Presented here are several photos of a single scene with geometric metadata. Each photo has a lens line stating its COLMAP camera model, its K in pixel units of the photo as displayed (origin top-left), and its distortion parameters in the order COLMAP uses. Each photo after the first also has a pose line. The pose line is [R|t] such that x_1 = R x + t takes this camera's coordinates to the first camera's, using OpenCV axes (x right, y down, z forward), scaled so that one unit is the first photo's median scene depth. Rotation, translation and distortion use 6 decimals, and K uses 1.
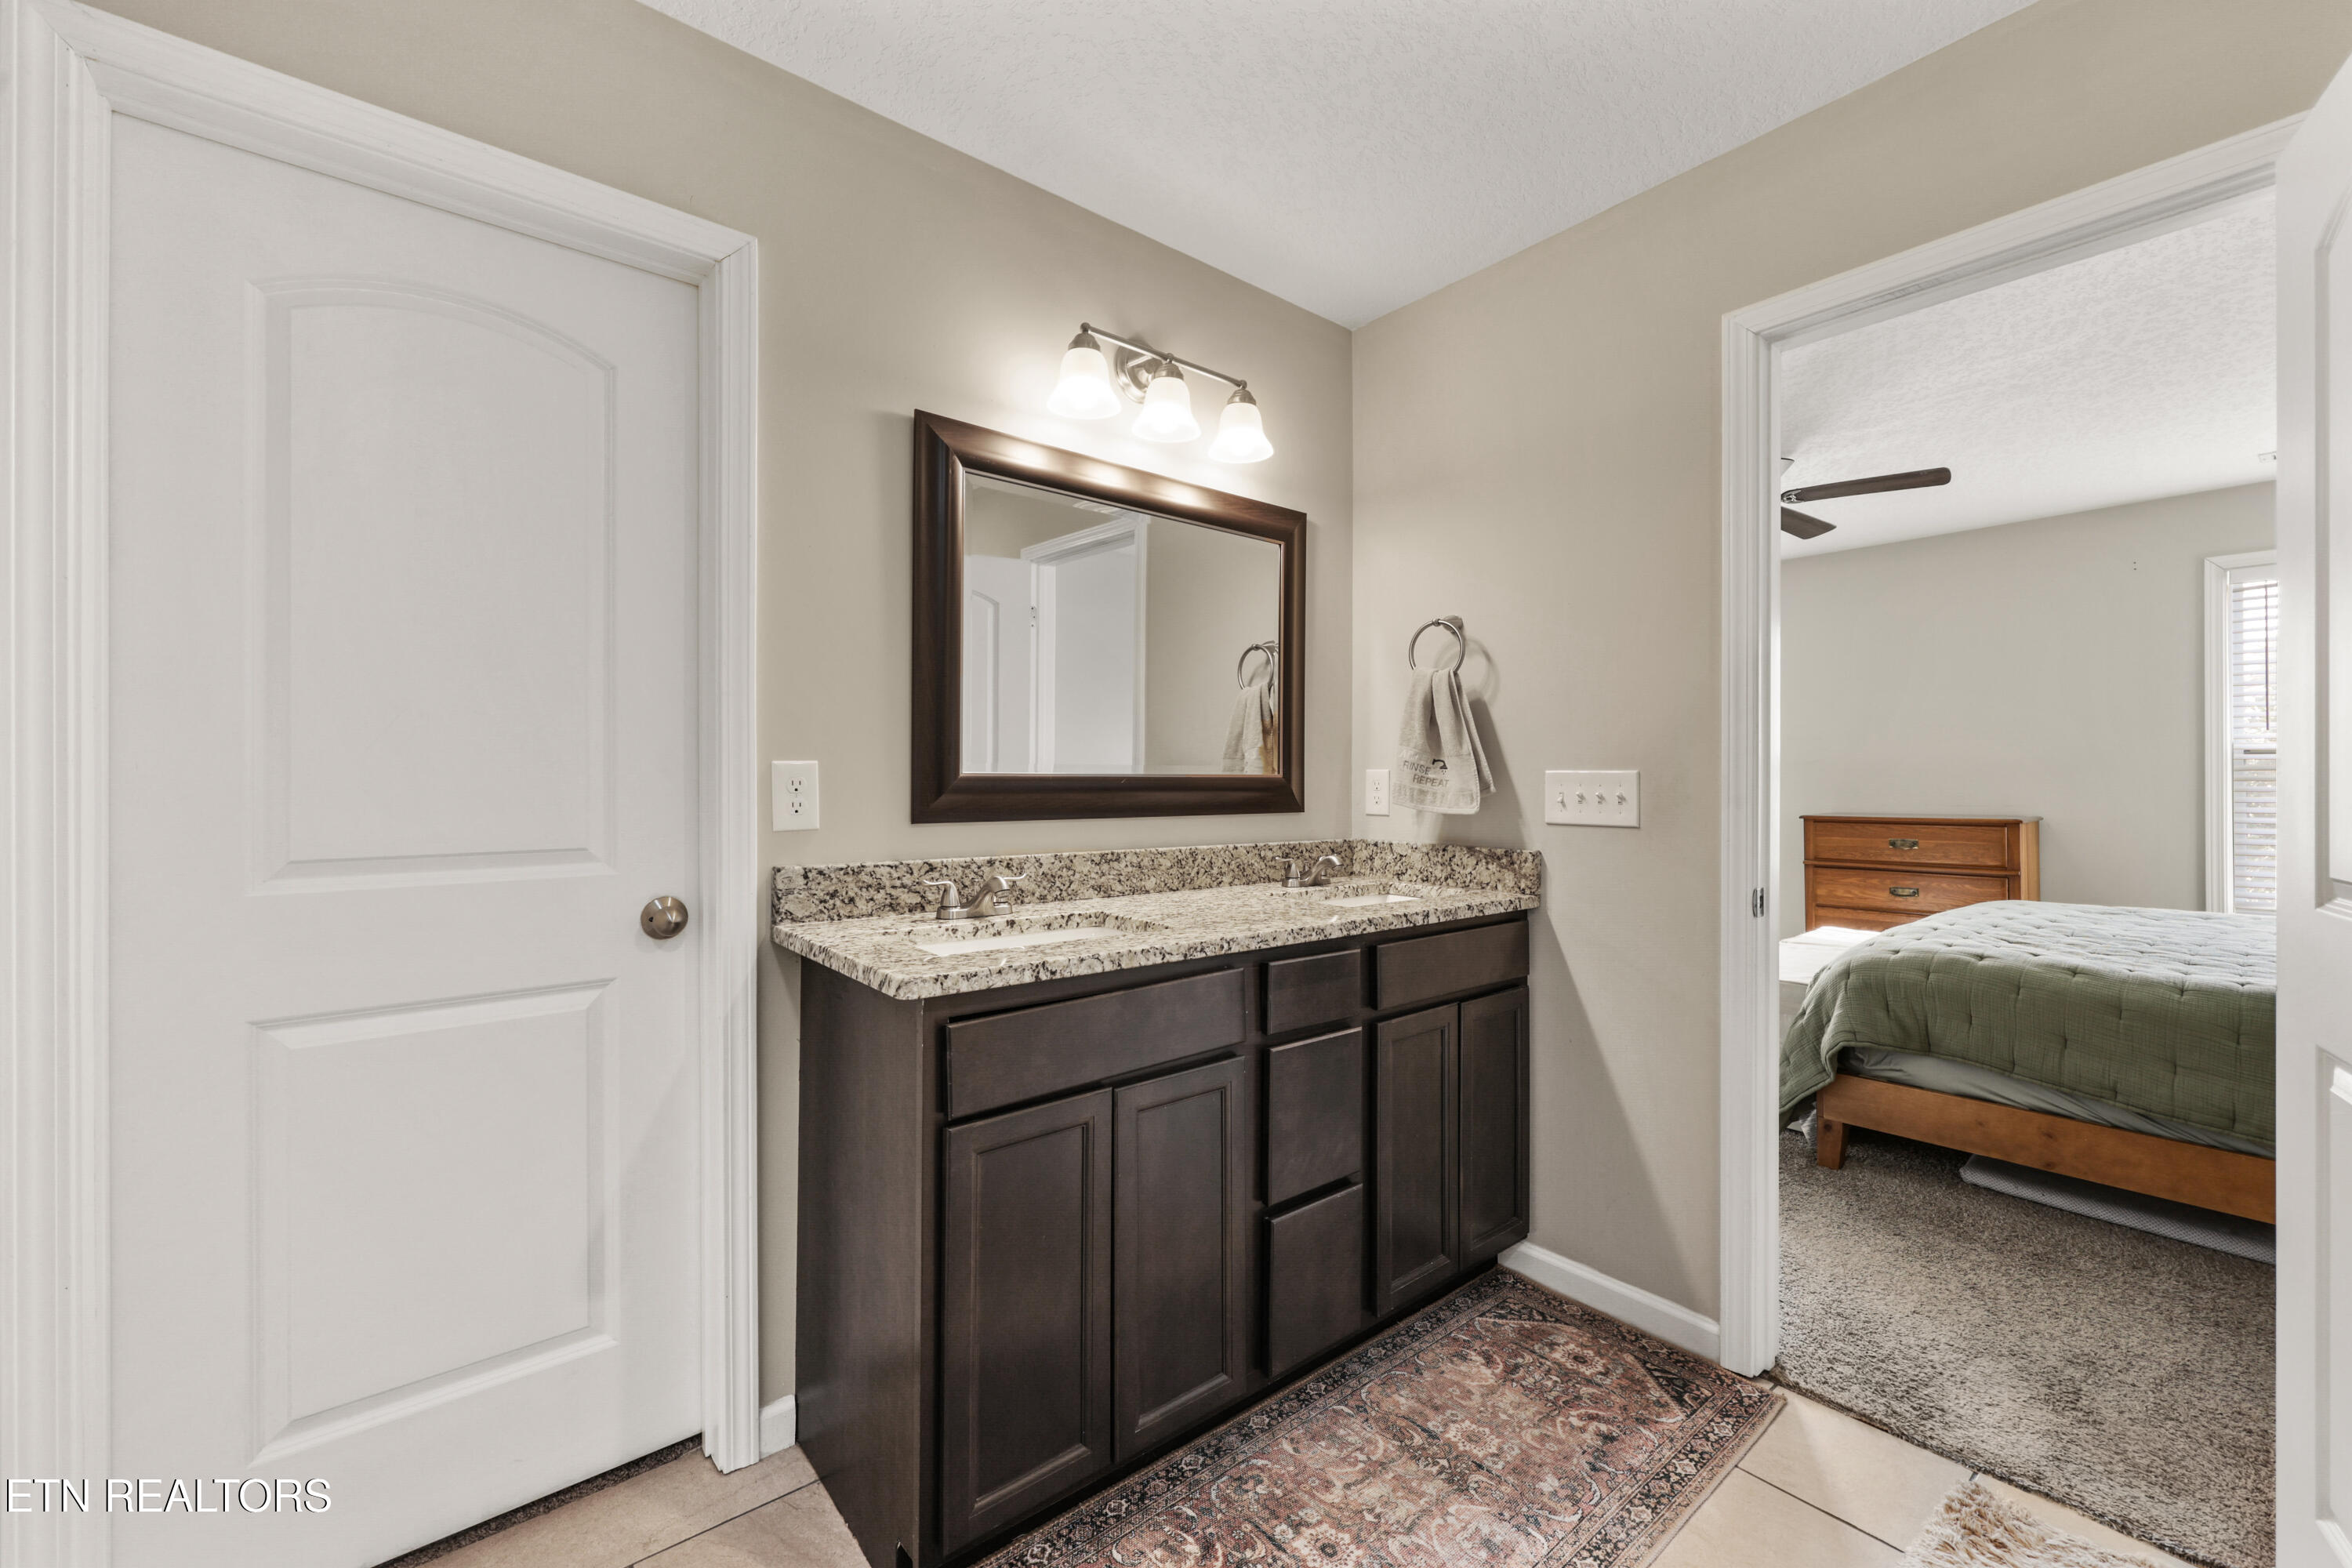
lens RADIAL K [[941.0, 0, 1184.2], [0, 941.0, 778.5], [0, 0, 1]] dist [-0.000738, -0.000043]
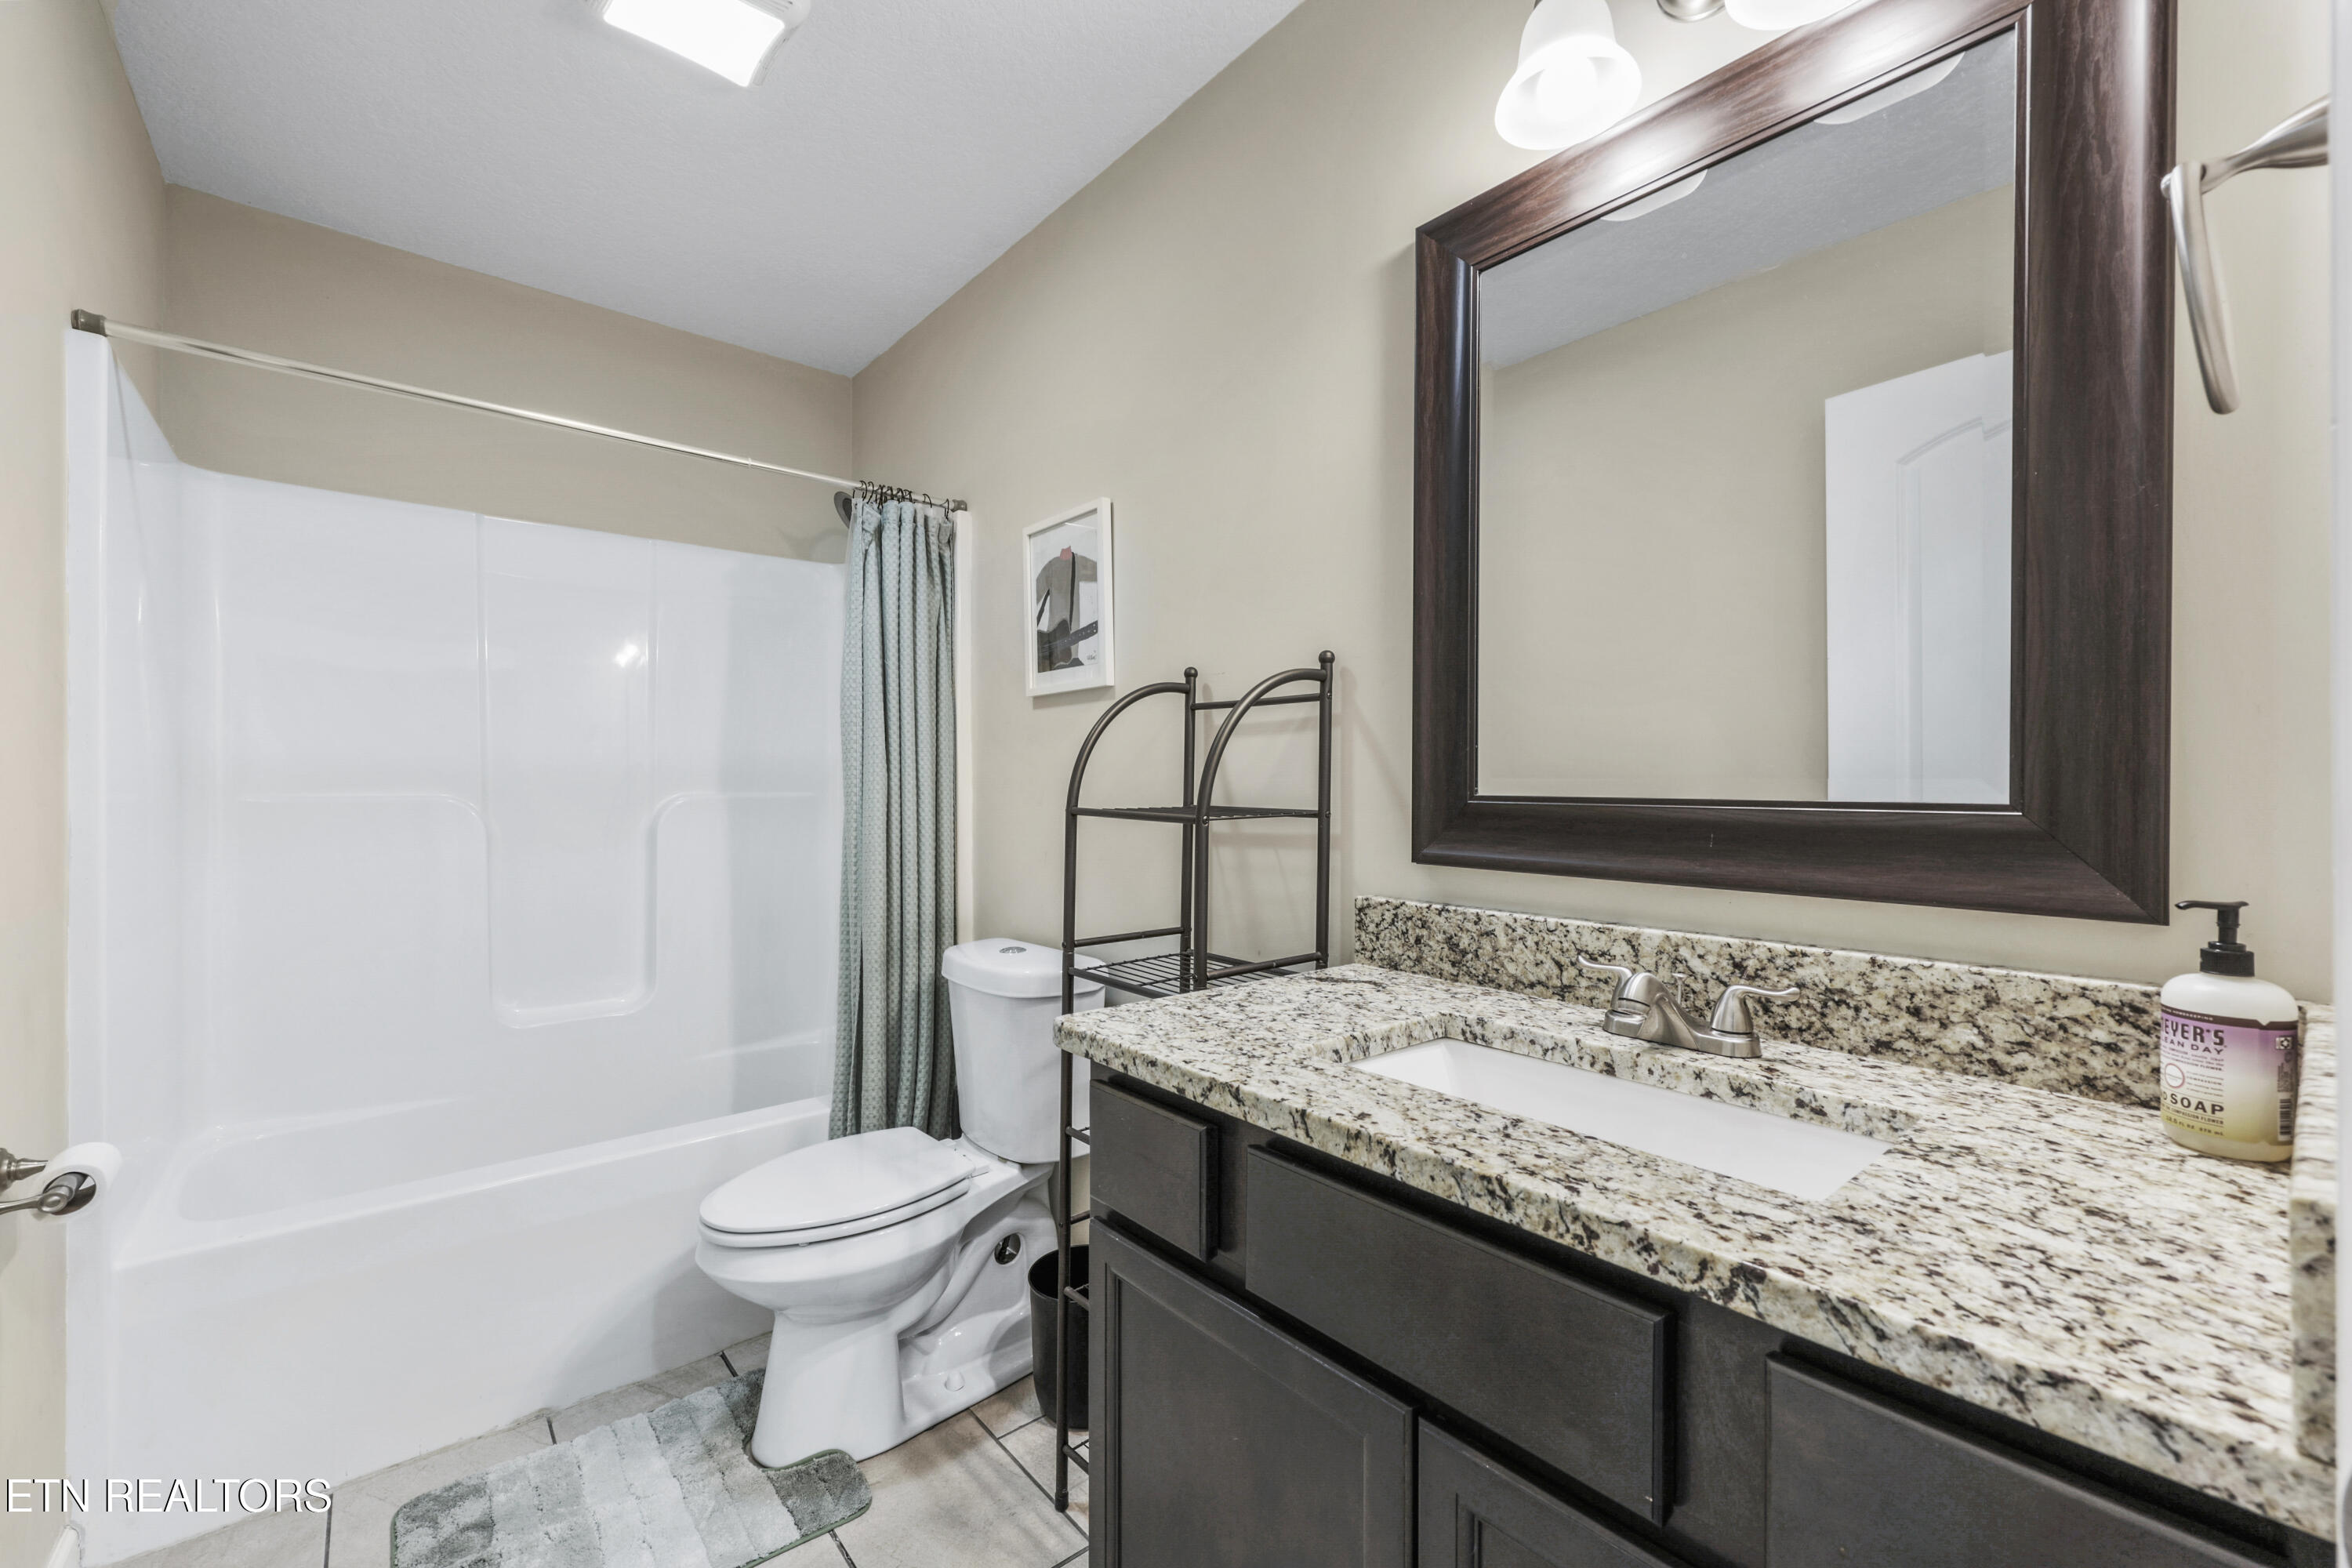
lens RADIAL K [[941.0, 0, 1184.2], [0, 941.0, 778.5], [0, 0, 1]] dist [-0.000738, -0.000043]
pose [[0.022805, -0.008078, -0.999707, 0.670783], [-0.004453, 0.999957, -0.008182, -0.012220], [0.999730, 0.004638, 0.022768, 0.900426]]
